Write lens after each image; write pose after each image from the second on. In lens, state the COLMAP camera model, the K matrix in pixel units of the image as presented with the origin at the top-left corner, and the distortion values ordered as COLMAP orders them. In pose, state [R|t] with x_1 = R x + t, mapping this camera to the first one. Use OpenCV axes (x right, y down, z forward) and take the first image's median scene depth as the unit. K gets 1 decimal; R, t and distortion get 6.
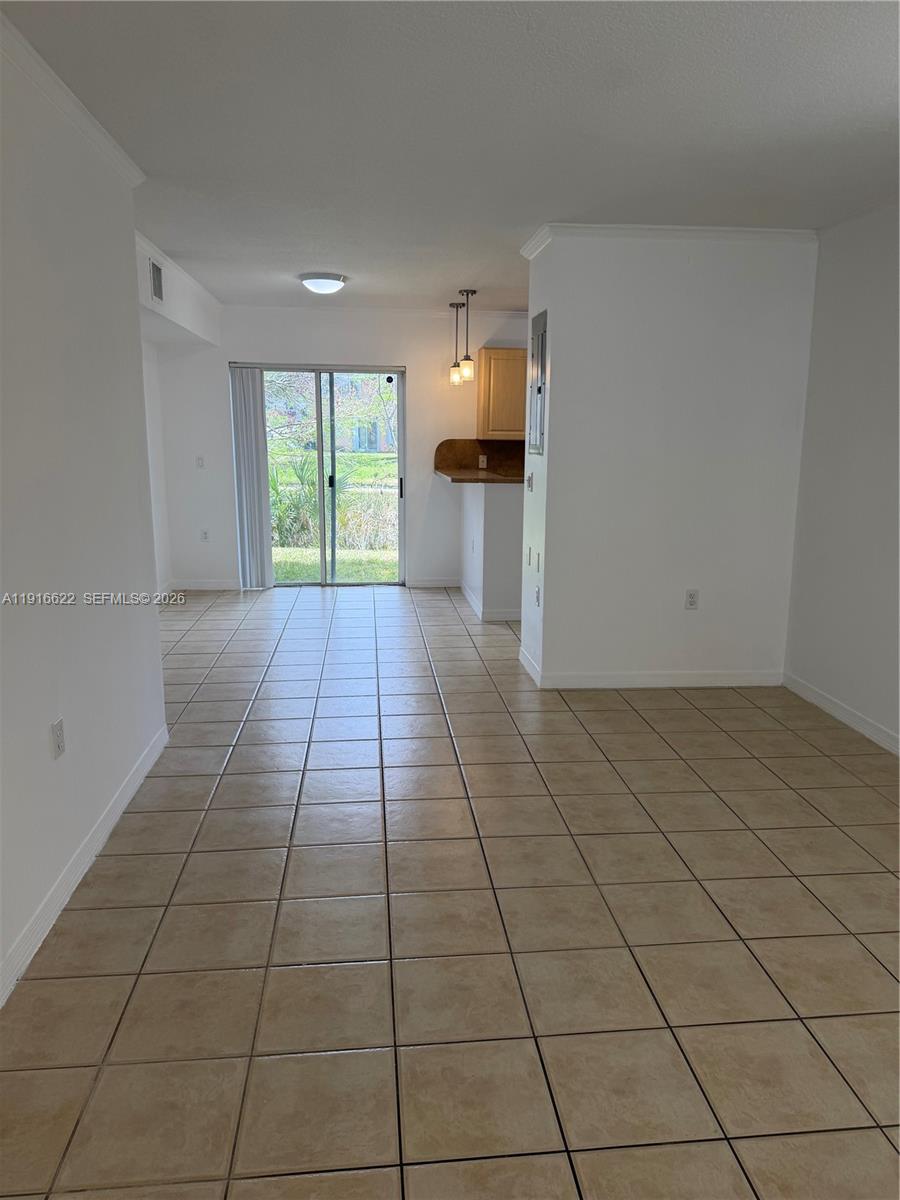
lens RADIAL K [[889.7, 0, 450.0], [0, 889.7, 600.0], [0, 0, 1]] dist [0.130645, -0.177253]
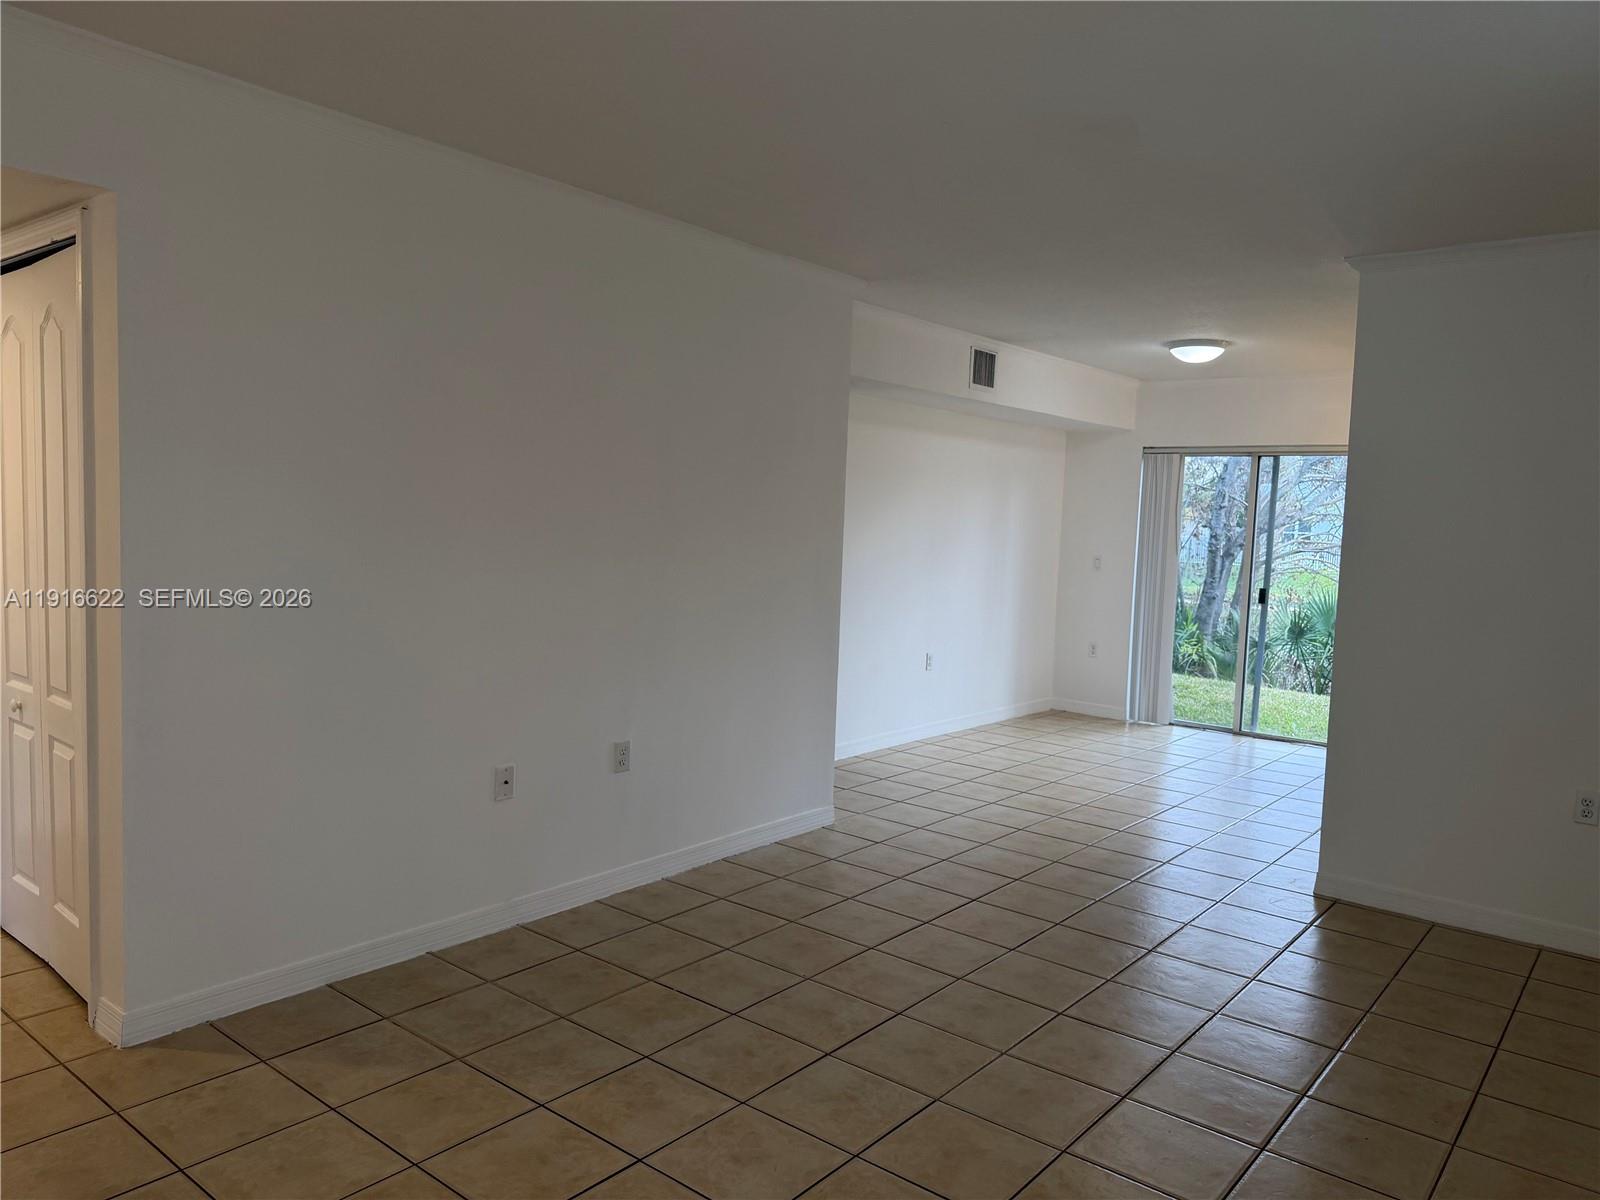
lens RADIAL K [[1186.3, 0, 754.0], [0, 1186.3, 613.2], [0, 0, 1]] dist [0.130645, -0.177253]
pose [[0.682171, 0.085236, -0.726208, 0.314274], [-0.174719, 0.983413, -0.048700, 0.004677], [0.710011, 0.160104, 0.685748, 0.004558]]
